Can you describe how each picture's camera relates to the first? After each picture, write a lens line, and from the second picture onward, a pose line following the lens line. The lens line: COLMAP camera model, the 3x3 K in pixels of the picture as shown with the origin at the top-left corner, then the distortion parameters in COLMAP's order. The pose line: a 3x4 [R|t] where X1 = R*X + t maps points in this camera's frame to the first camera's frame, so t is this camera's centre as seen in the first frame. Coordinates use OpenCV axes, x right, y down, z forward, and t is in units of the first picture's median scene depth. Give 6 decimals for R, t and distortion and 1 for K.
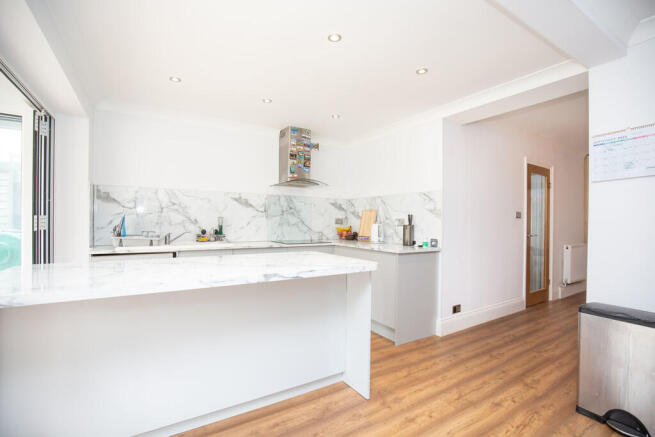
lens RADIAL K [[299.8, 0, 327.5], [0, 299.8, 218.5], [0, 0, 1]] dist [-0.016186, 0.000043]
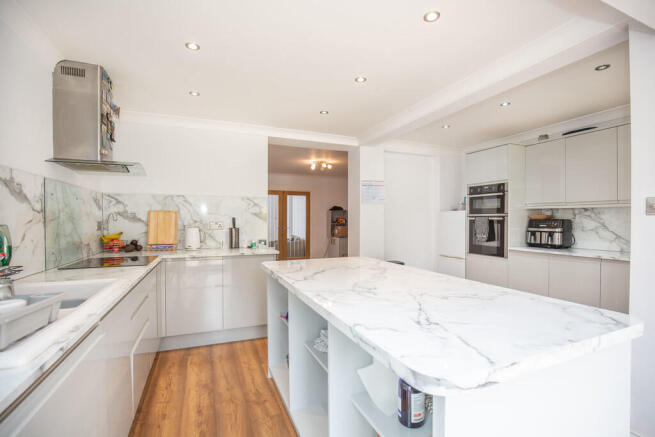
lens RADIAL K [[303.3, 0, 327.5], [0, 303.3, 218.5], [0, 0, 1]] dist [-0.029776, -0.000102]
pose [[0.171377, -0.006690, 0.985183, -0.626704], [-0.005303, 0.999956, 0.007713, -0.018216], [-0.985191, -0.006546, 0.171334, 0.472204]]
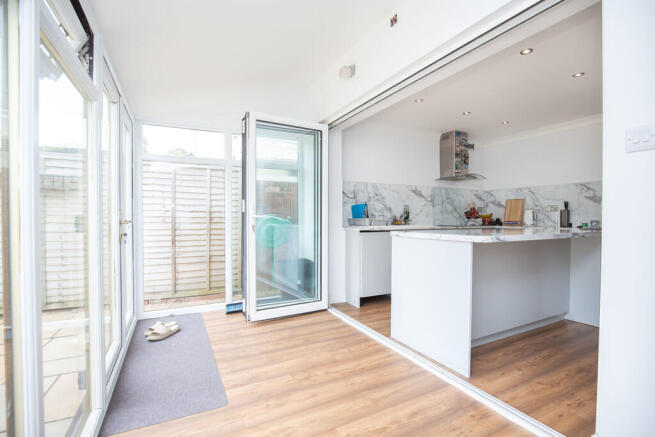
lens RADIAL K [[303.3, 0, 327.5], [0, 303.3, 218.5], [0, 0, 1]] dist [-0.029776, -0.000102]
pose [[0.996223, -0.007882, -0.086474, -0.543602], [0.008682, 0.999923, 0.008884, 0.033917], [0.086397, -0.009601, 0.996215, -0.268325]]
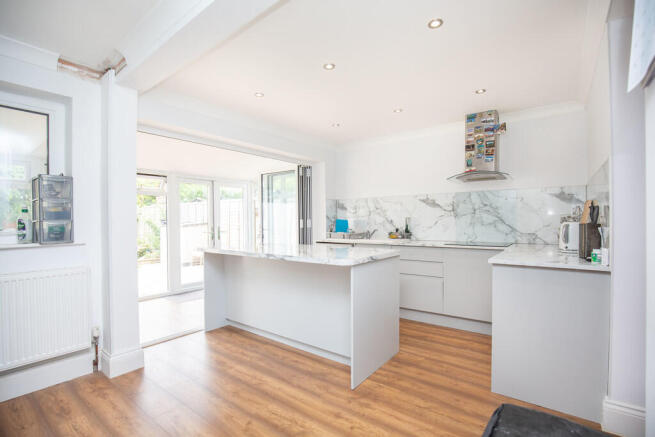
lens RADIAL K [[299.8, 0, 327.5], [0, 299.8, 218.5], [0, 0, 1]] dist [-0.016186, 0.000043]
pose [[0.359991, -0.023051, -0.932671, 0.565906], [0.017336, 0.999687, -0.018016, 0.012940], [0.932795, -0.009683, 0.360278, 0.282766]]
